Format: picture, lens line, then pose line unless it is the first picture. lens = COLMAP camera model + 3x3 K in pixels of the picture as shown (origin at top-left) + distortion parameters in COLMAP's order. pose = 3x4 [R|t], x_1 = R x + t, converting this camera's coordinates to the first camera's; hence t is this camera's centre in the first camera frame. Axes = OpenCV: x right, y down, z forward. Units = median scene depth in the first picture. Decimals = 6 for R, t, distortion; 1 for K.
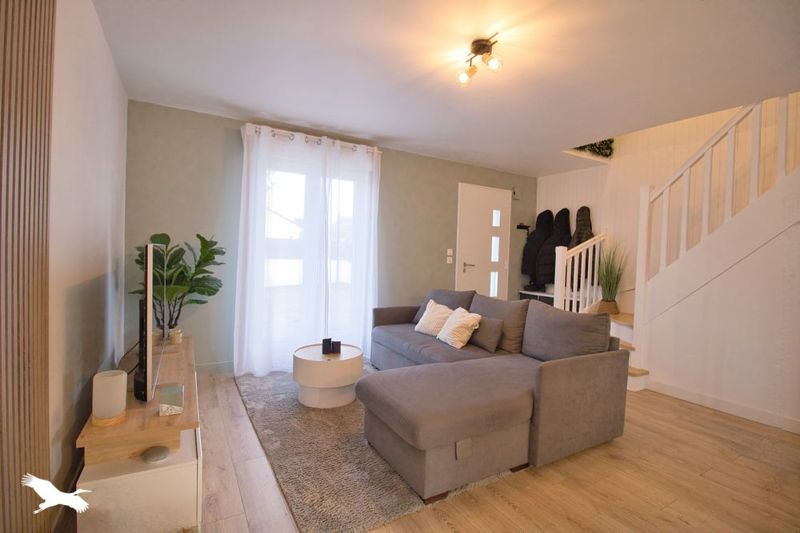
lens RADIAL K [[368.6, 0, 400.0], [0, 368.6, 266.5], [0, 0, 1]] dist [0.000467, -0.000029]
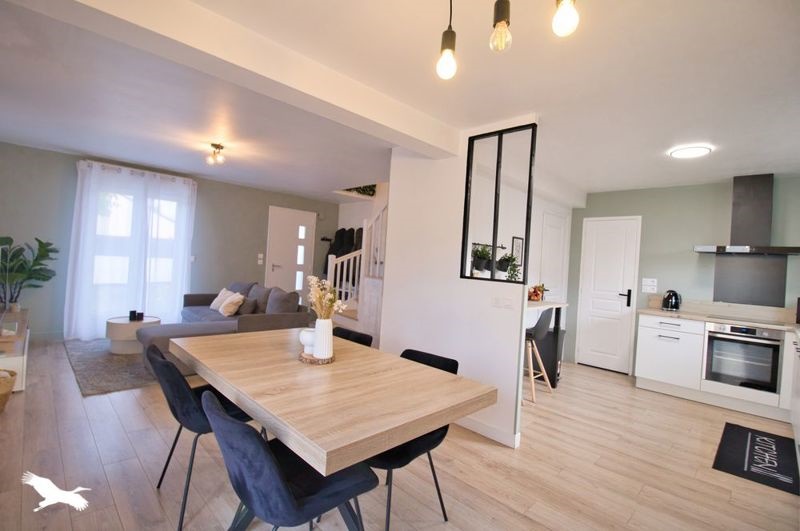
lens RADIAL K [[369.0, 0, 400.0], [0, 369.0, 265.5], [0, 0, 1]] dist [0.005640, -0.015881]
pose [[0.967688, 0.026647, 0.250740, 0.422087], [-0.023474, 0.999602, -0.015637, 0.007468], [-0.251057, 0.009246, 0.967928, -0.655684]]
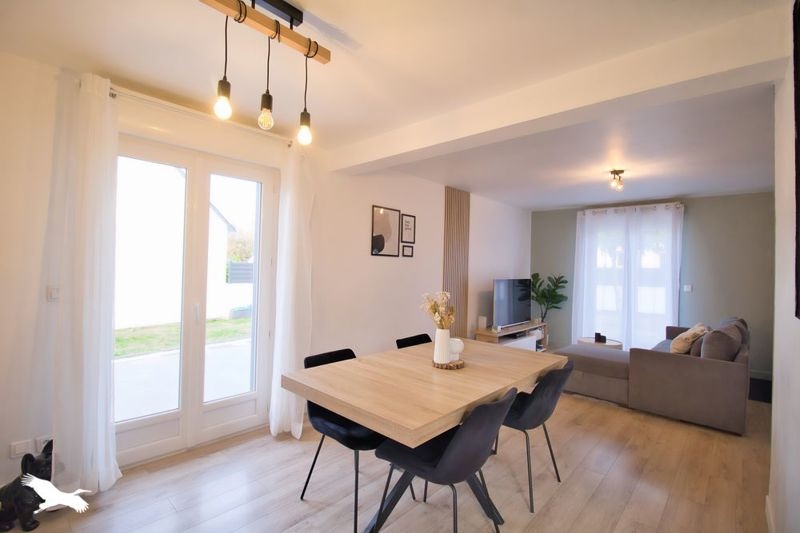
lens RADIAL K [[368.6, 0, 400.0], [0, 368.6, 266.5], [0, 0, 1]] dist [0.000467, -0.000029]
pose [[0.287982, -0.028050, -0.957225, 1.060984], [-0.044890, 0.998077, -0.042753, 0.002271], [0.956583, 0.055282, 0.286169, -0.345998]]
